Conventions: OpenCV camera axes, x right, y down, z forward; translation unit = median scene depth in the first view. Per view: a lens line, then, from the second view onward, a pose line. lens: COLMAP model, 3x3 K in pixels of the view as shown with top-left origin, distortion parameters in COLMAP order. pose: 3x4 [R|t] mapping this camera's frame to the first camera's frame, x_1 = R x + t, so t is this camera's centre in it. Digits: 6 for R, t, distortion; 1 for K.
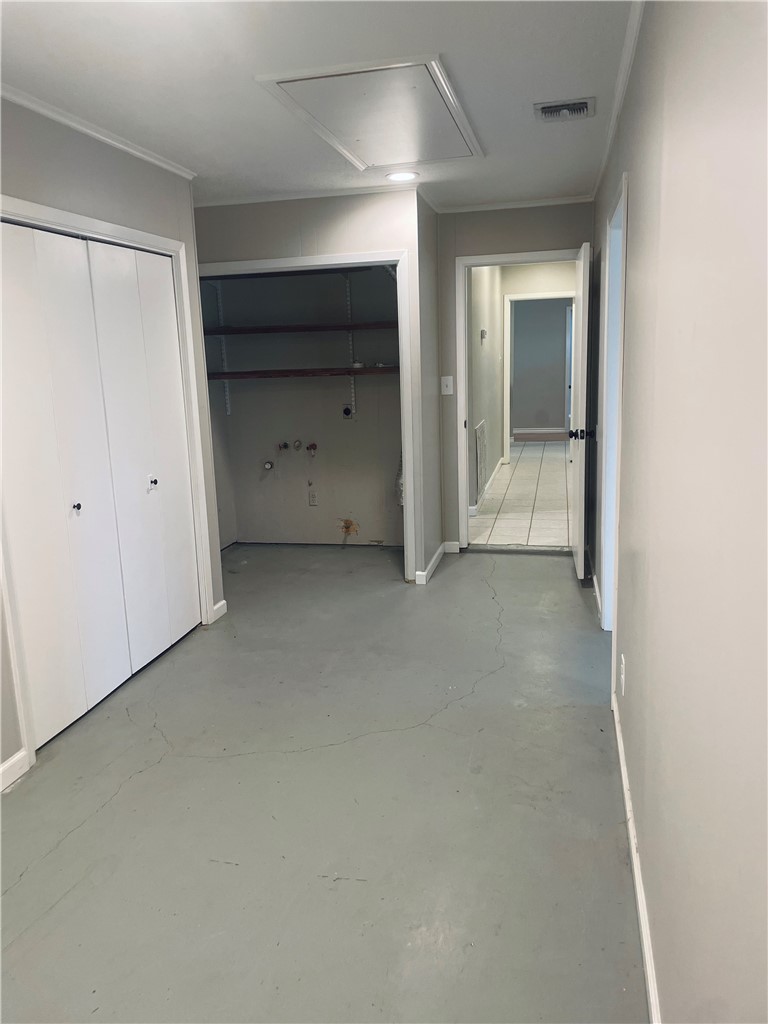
lens RADIAL K [[777.0, 0, 385.3], [0, 777.0, 512.3], [0, 0, 1]] dist [0.026214, -0.042096]
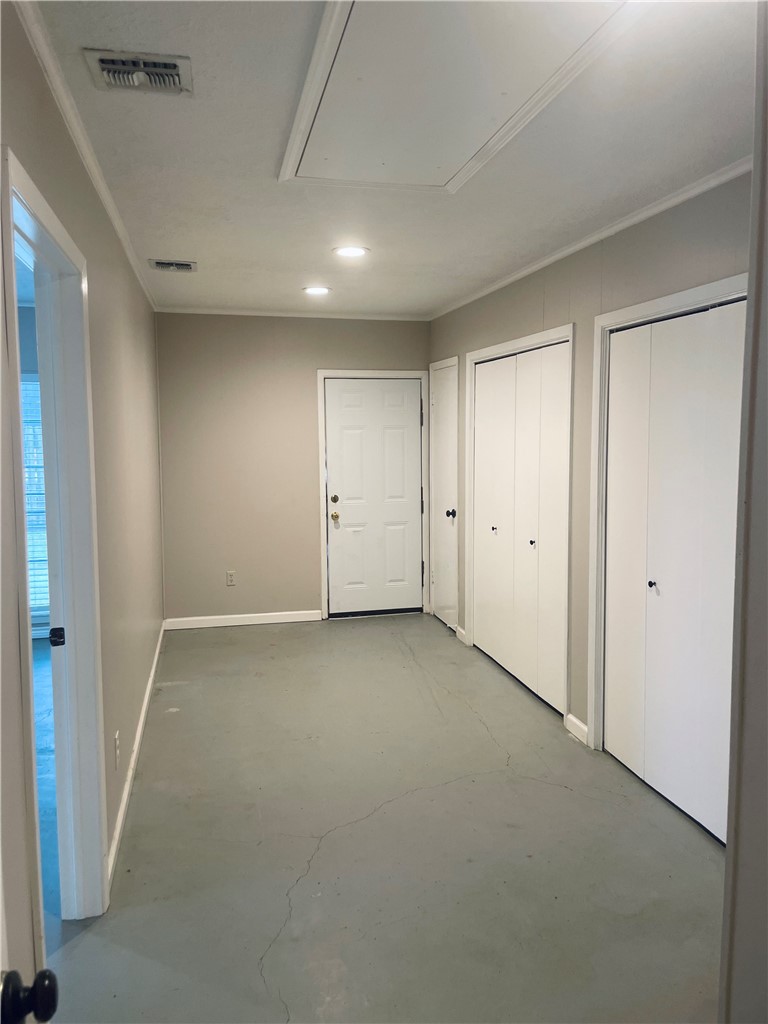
lens RADIAL K [[777.0, 0, 385.4], [0, 777.0, 509.7], [0, 0, 1]] dist [0.026214, -0.042096]
pose [[-0.902071, 0.079543, -0.424195, 0.339529], [-0.054952, 0.953702, 0.295692, -0.377752], [0.428075, 0.290045, -0.855935, 1.681906]]
